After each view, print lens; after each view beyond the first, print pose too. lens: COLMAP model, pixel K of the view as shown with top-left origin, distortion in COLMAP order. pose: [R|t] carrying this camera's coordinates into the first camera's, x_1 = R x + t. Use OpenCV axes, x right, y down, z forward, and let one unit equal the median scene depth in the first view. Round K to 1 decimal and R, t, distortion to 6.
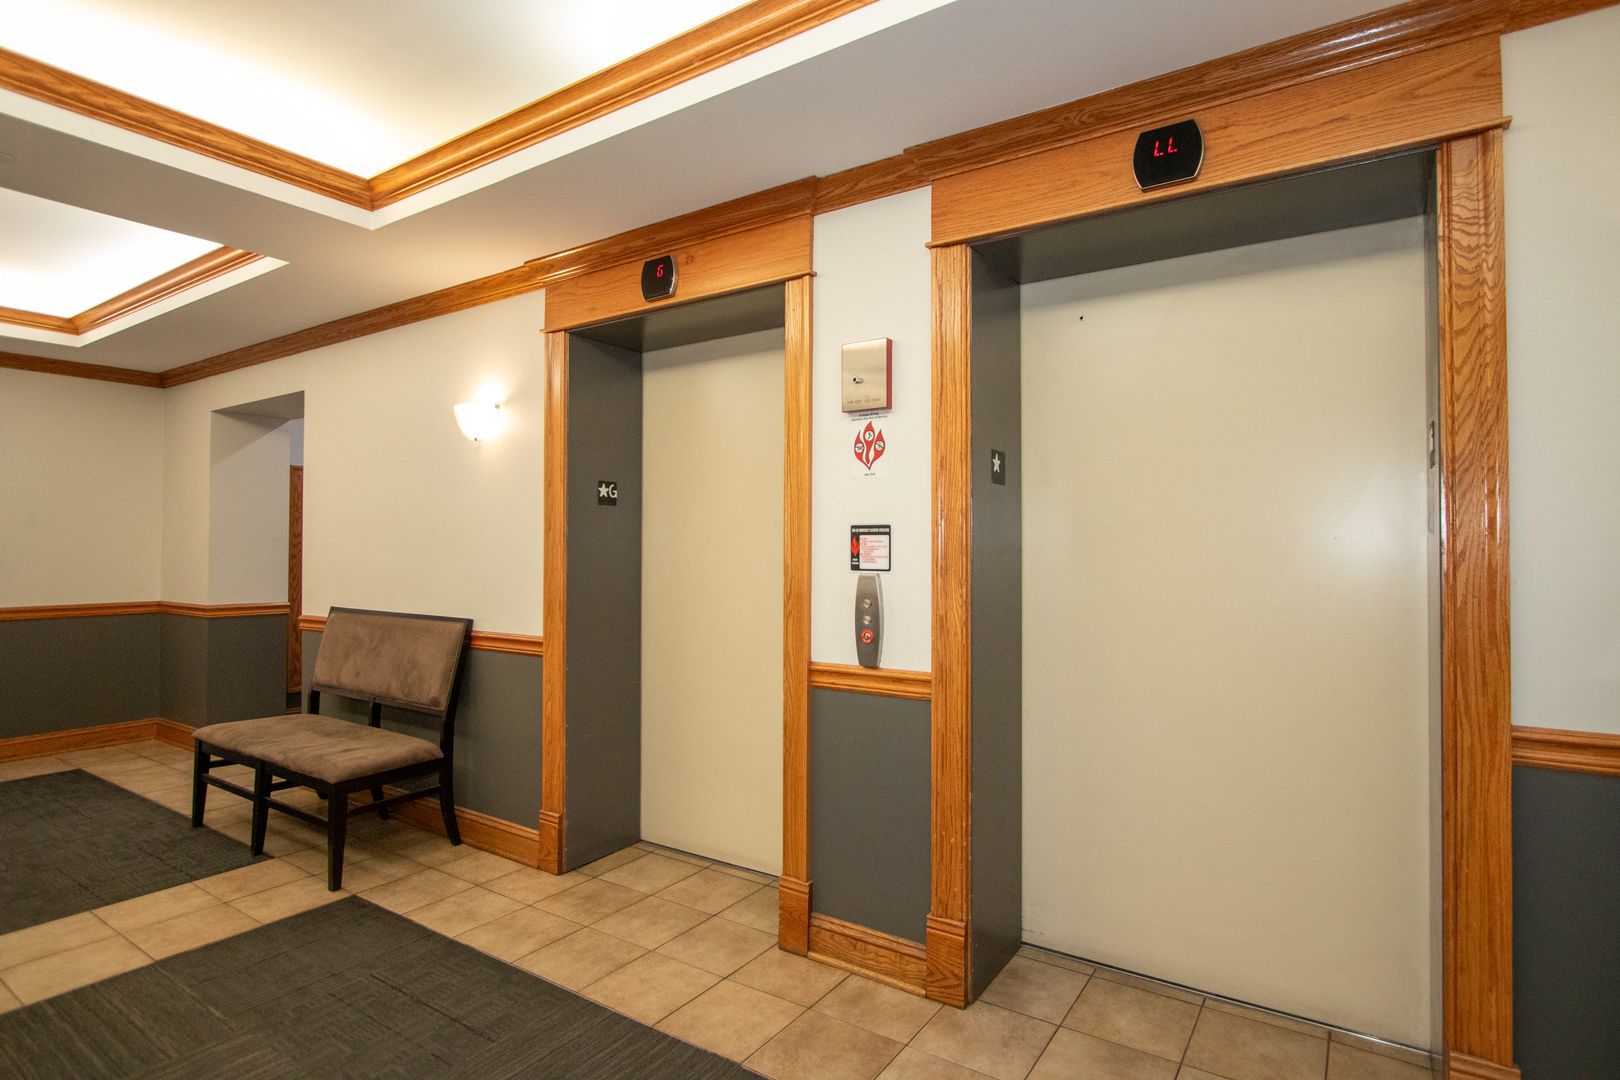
lens RADIAL K [[835.5, 0, 816.1], [0, 835.5, 540.4], [0, 0, 1]] dist [-0.005072, 0.000407]
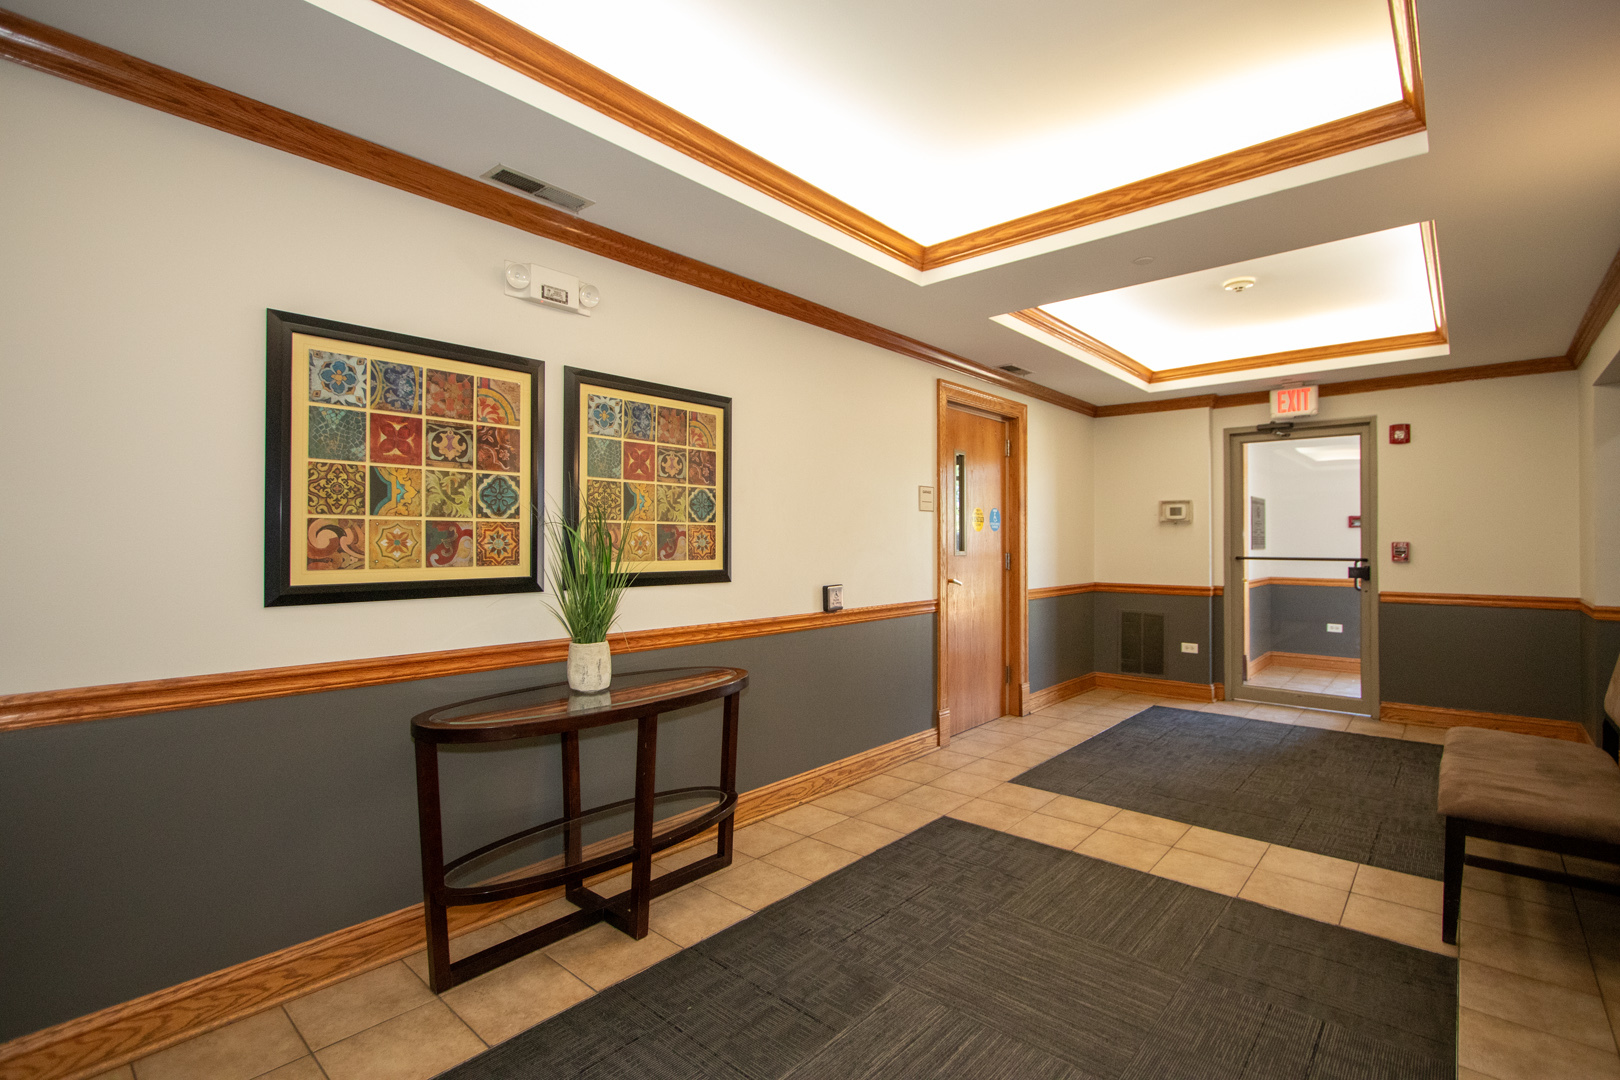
lens RADIAL K [[748.6, 0, 818.3], [0, 748.6, 538.7], [0, 0, 1]] dist [-0.012157, 0.000554]
pose [[-0.129972, -0.005815, -0.991501, 0.269218], [0.008024, 0.999944, -0.006916, 0.010036], [0.991485, -0.008855, -0.129918, 0.494652]]
